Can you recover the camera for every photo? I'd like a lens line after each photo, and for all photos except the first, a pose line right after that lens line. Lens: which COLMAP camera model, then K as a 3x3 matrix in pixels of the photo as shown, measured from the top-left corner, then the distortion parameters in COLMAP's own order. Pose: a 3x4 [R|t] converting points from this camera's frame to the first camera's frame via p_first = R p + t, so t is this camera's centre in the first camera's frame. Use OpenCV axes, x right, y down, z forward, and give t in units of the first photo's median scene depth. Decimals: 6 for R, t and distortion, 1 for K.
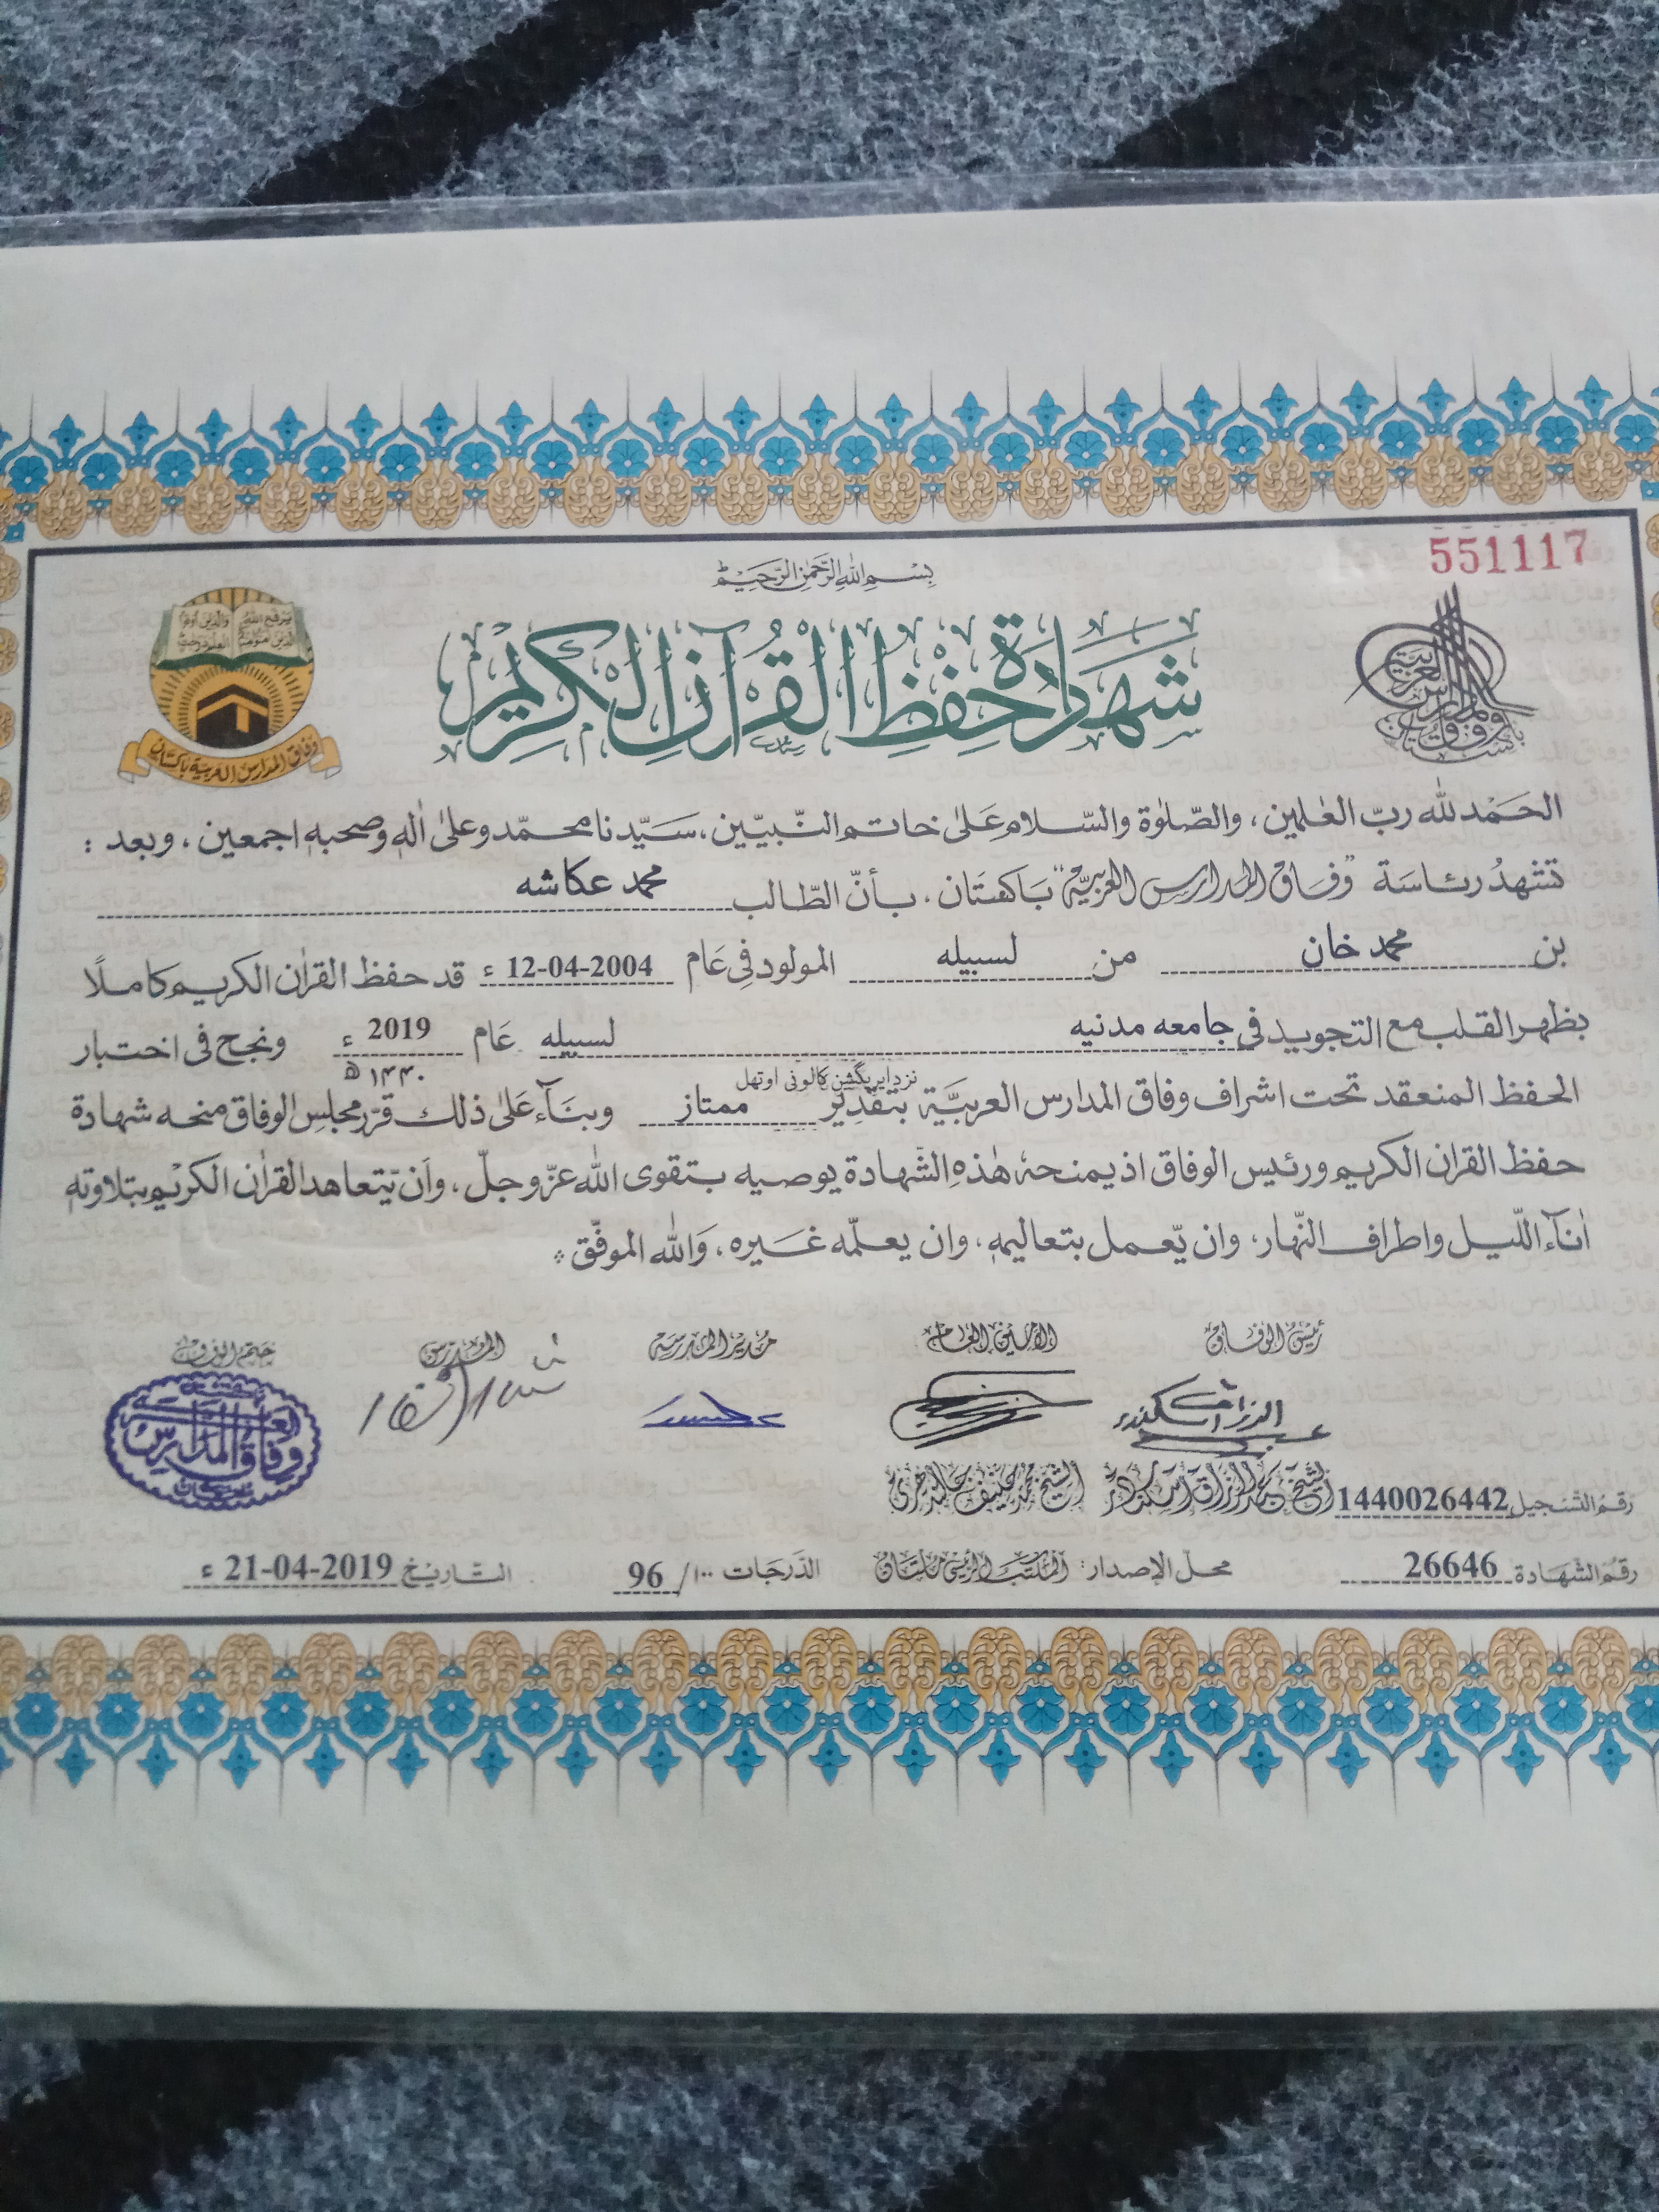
lens RADIAL K [[1632.5, 0, 842.0], [0, 1632.5, 1110.5], [0, 0, 1]] dist [0.073347, -0.190544]
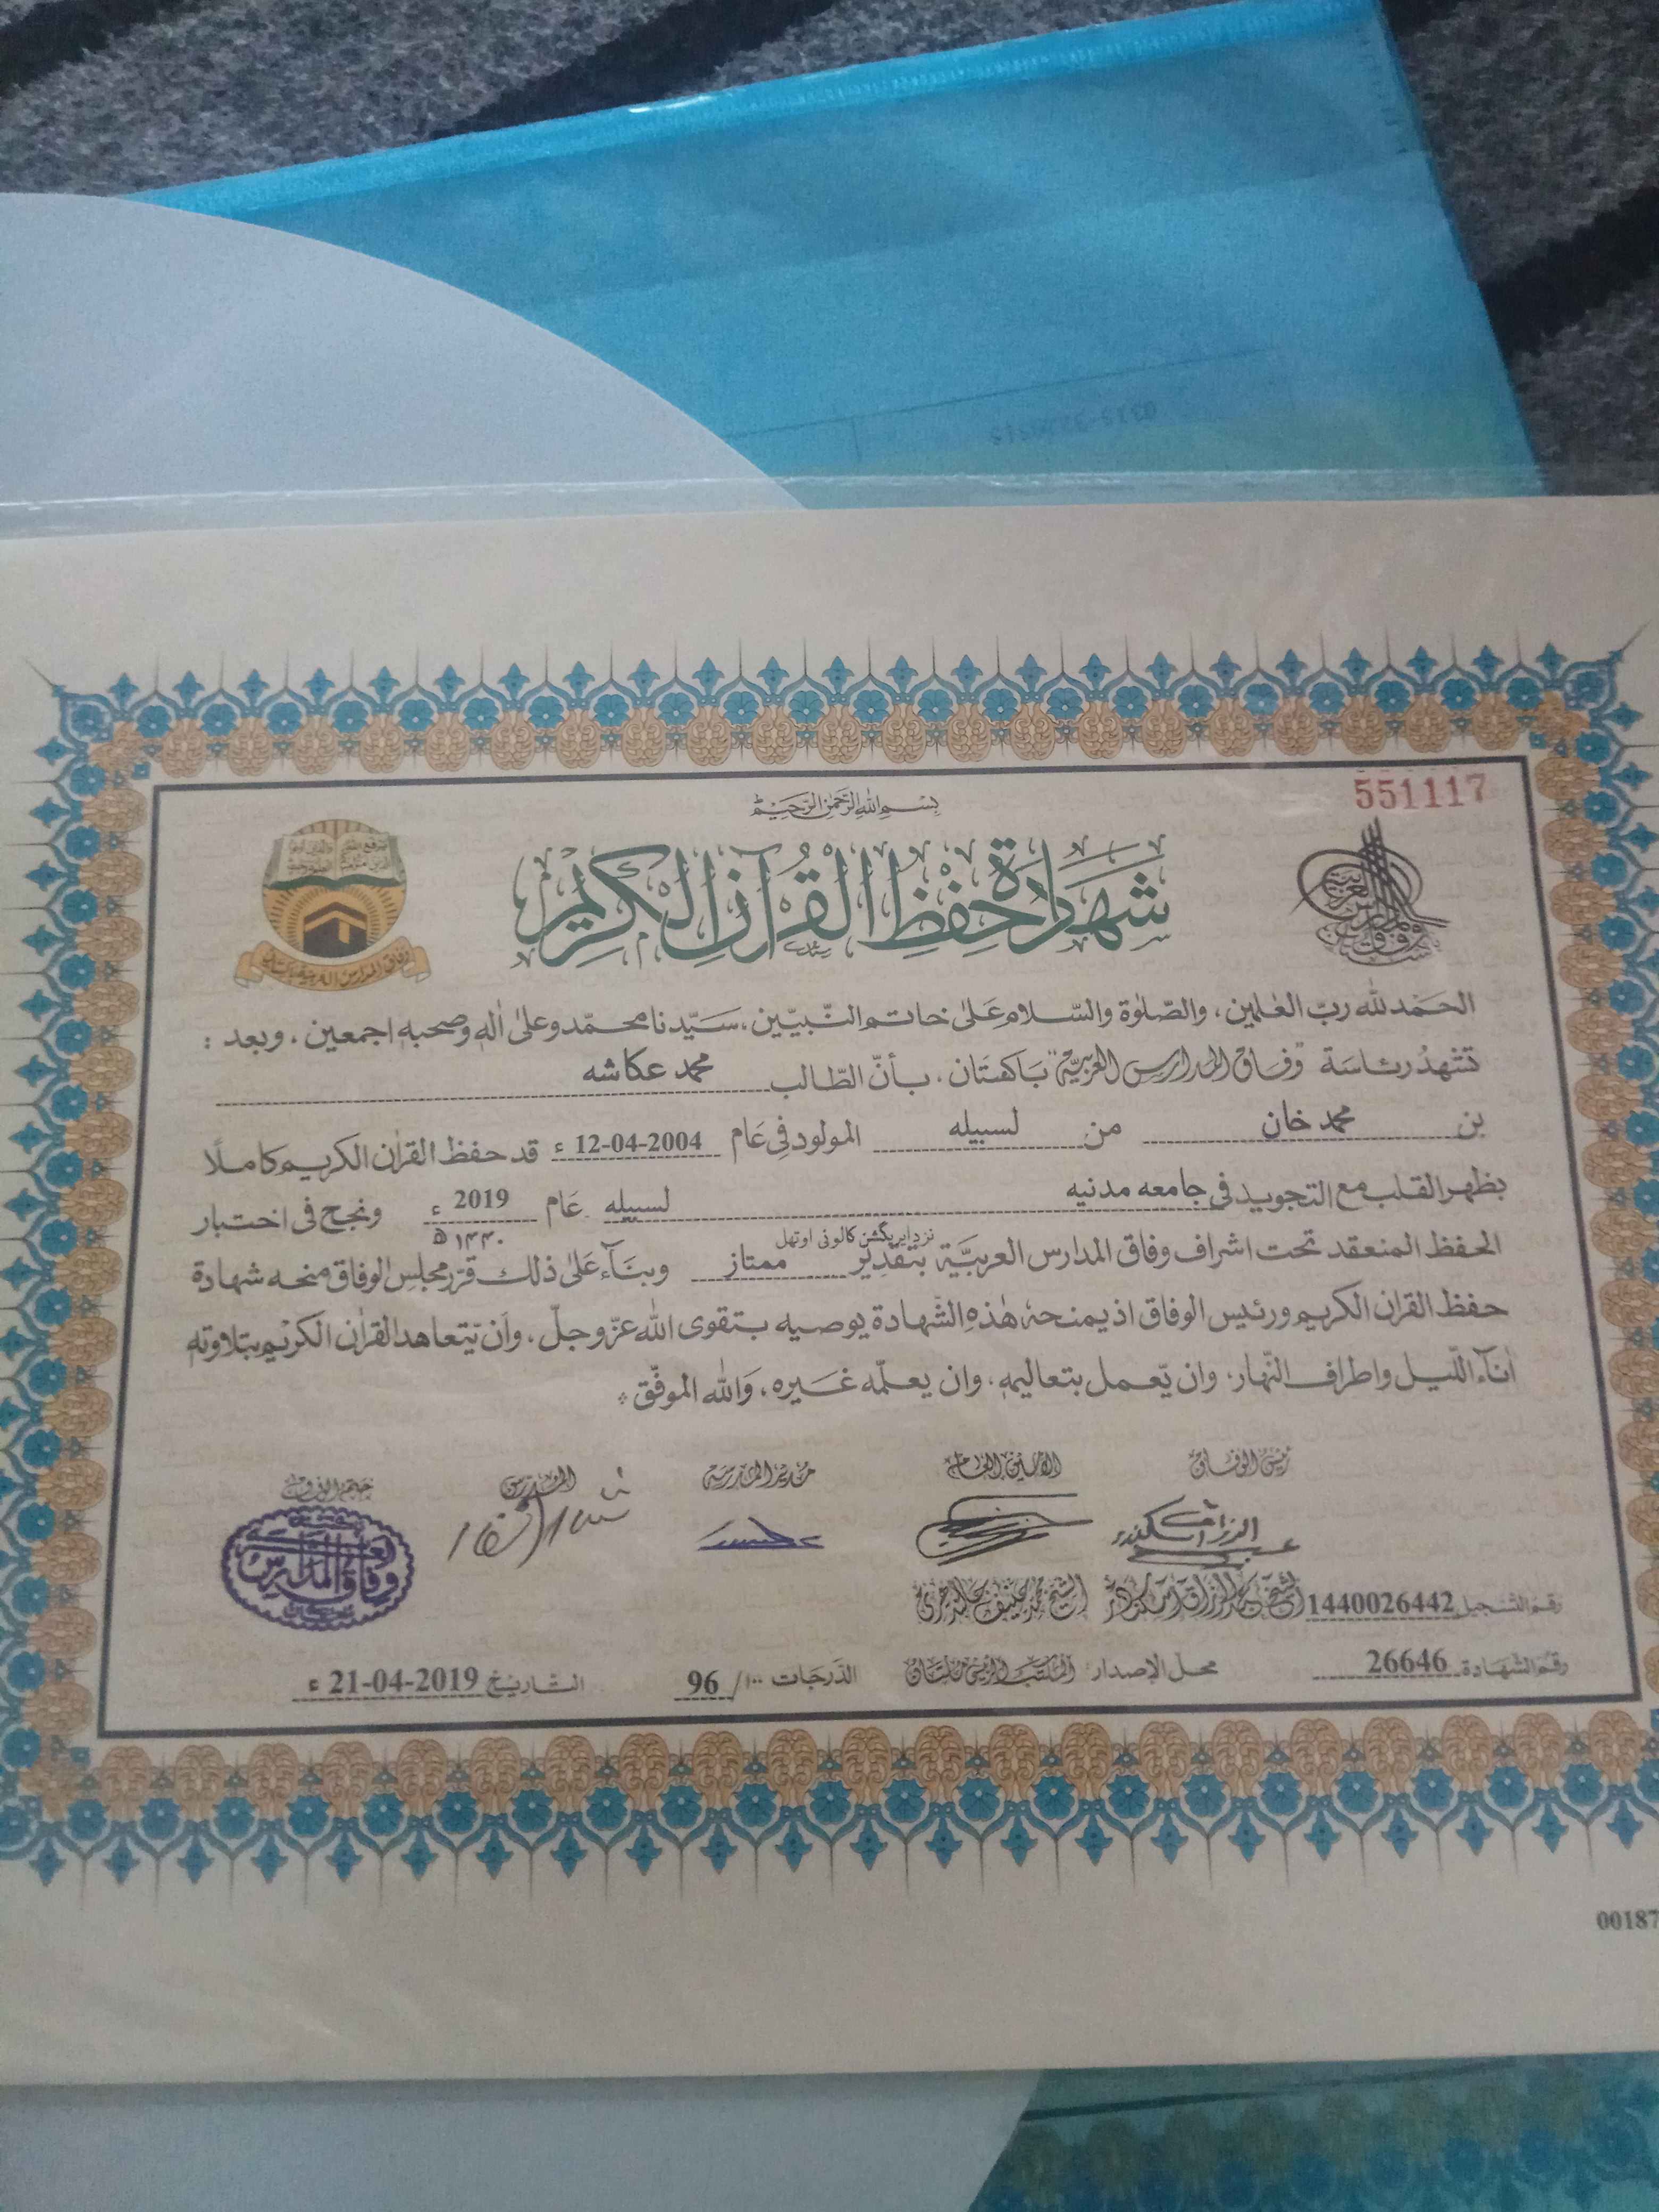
lens RADIAL K [[1632.5, 0, 842.0], [0, 1632.5, 1110.5], [0, 0, 1]] dist [0.073347, -0.190544]
pose [[0.999724, -0.018248, -0.014793, 0.000155], [0.017114, 0.997151, -0.073458, -0.024595], [0.016091, 0.073185, 0.997189, -0.150968]]
